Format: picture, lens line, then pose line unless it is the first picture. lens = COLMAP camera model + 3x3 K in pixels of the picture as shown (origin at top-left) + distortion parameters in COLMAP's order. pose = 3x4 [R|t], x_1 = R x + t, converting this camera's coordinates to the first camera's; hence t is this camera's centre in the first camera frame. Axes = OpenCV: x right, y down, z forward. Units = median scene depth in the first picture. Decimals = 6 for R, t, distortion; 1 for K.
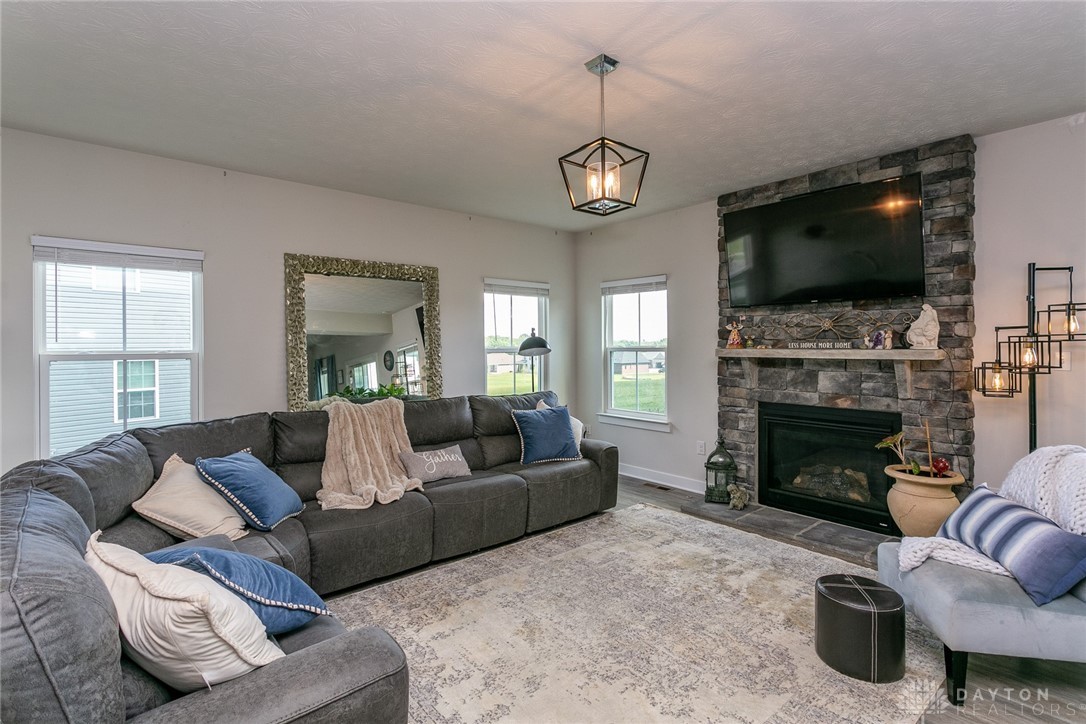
lens RADIAL K [[527.6, 0, 549.1], [0, 527.6, 346.3], [0, 0, 1]] dist [0.001067, 0.000368]
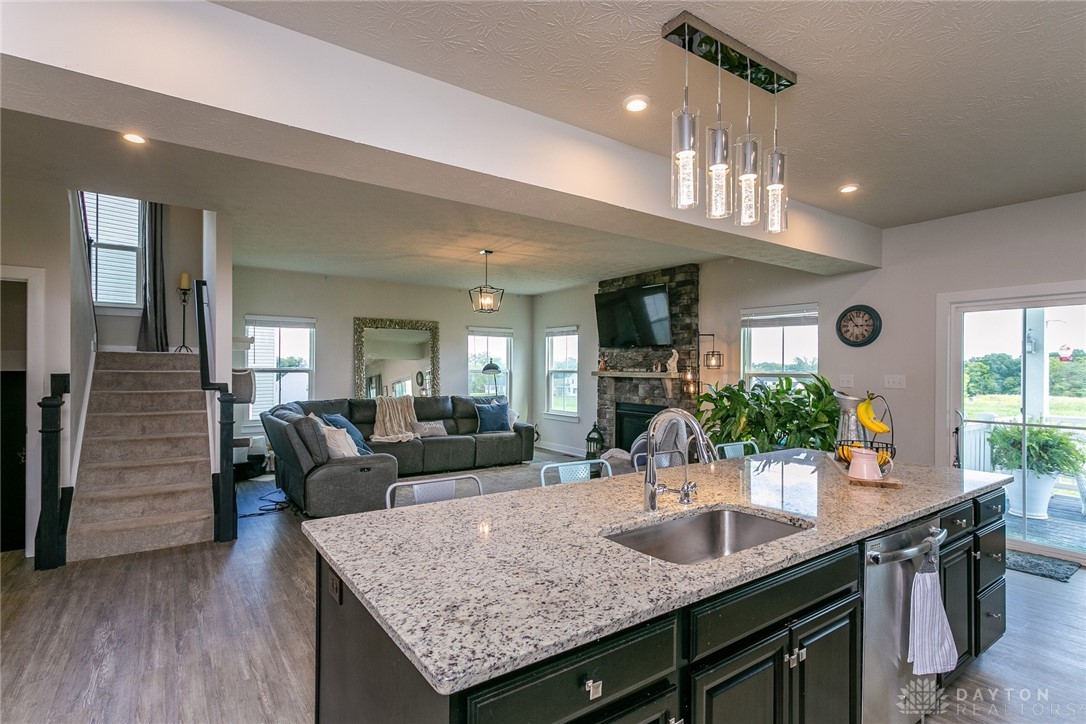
lens RADIAL K [[527.6, 0, 540.0], [0, 527.6, 370.0], [0, 0, 1]] dist [0.001067, 0.000368]
pose [[0.995253, 0.012247, -0.096543, 0.322700], [-0.012183, 0.999925, 0.001259, -0.000157], [0.096551, -0.000077, 0.995328, -0.763291]]
